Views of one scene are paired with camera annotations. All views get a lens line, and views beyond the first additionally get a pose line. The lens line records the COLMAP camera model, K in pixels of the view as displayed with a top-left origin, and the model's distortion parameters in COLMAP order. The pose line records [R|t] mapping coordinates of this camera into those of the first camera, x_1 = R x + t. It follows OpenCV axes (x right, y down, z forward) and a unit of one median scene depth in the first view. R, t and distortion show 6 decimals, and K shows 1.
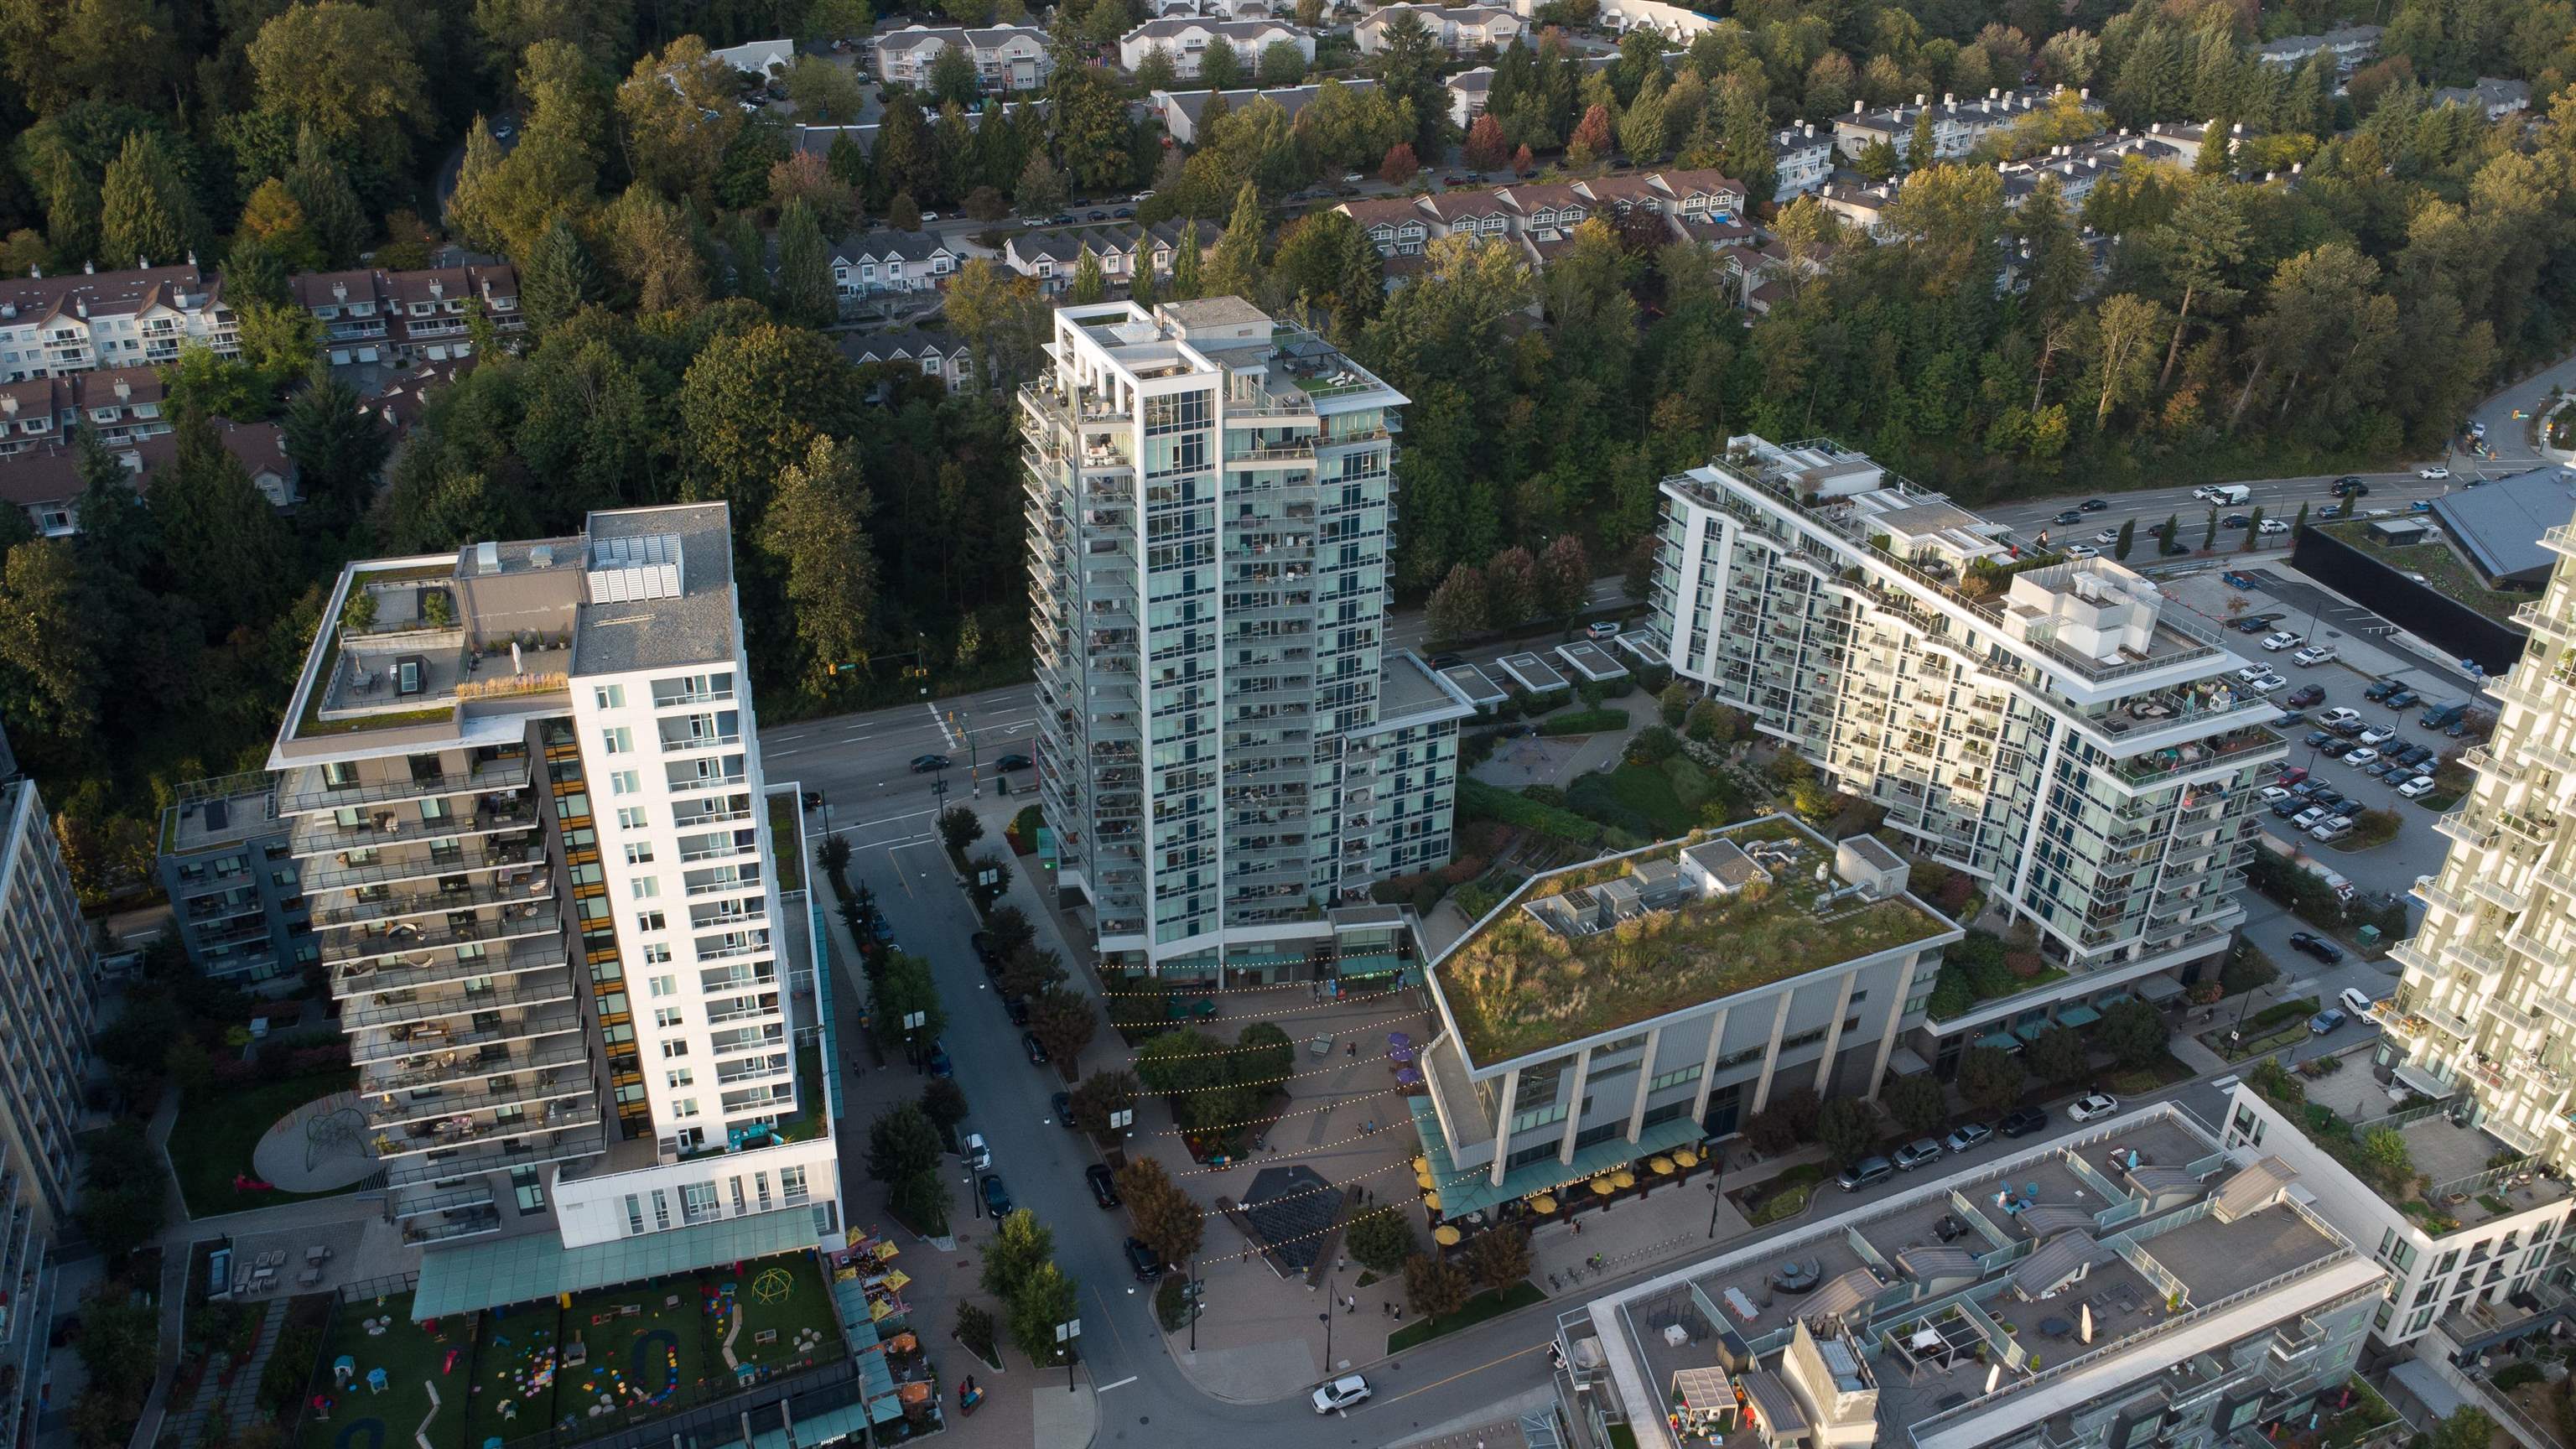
lens RADIAL K [[1834.1, 0, 1283.2], [0, 1834.1, 718.6], [0, 0, 1]] dist [0.025221, -0.042164]
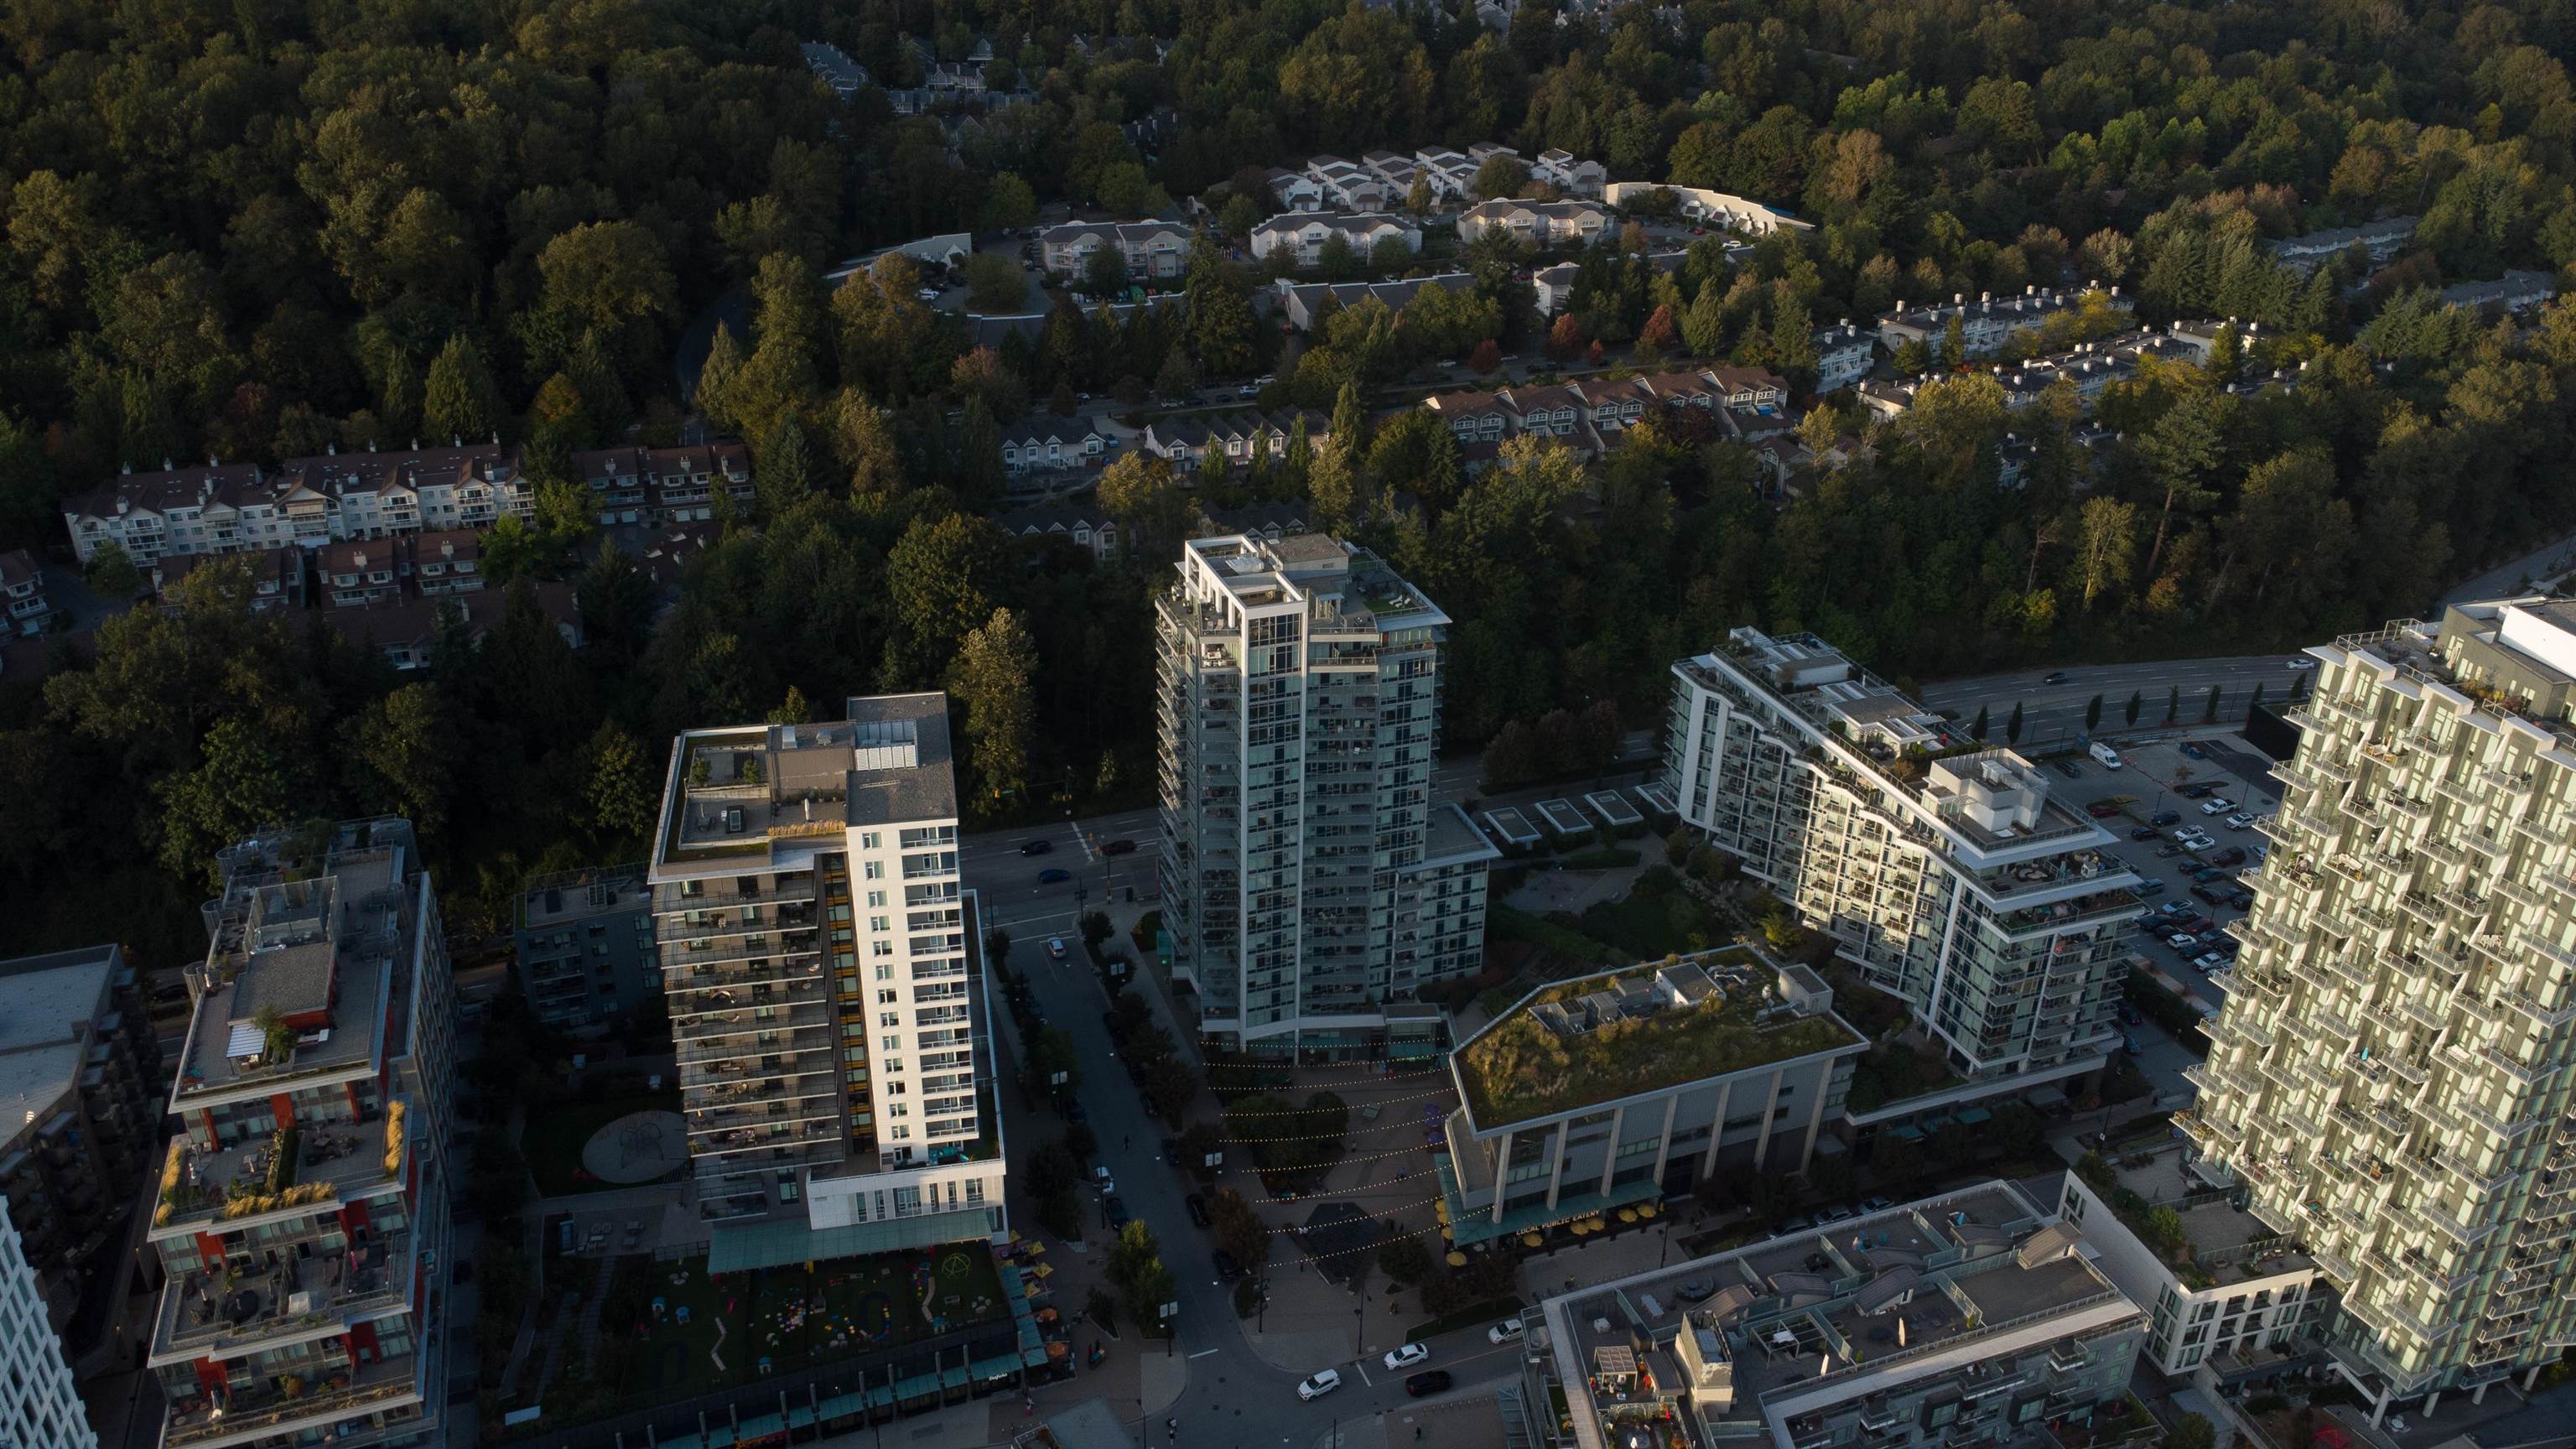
lens RADIAL K [[1810.6, 0, 1288.0], [0, 1810.6, 724.5], [0, 0, 1]] dist [0.005759, 0.003056]
pose [[0.997695, 0.032019, -0.059835, 0.029859], [-0.034621, 0.998476, -0.042966, -0.036221], [0.058368, 0.044939, 0.997283, -0.279734]]
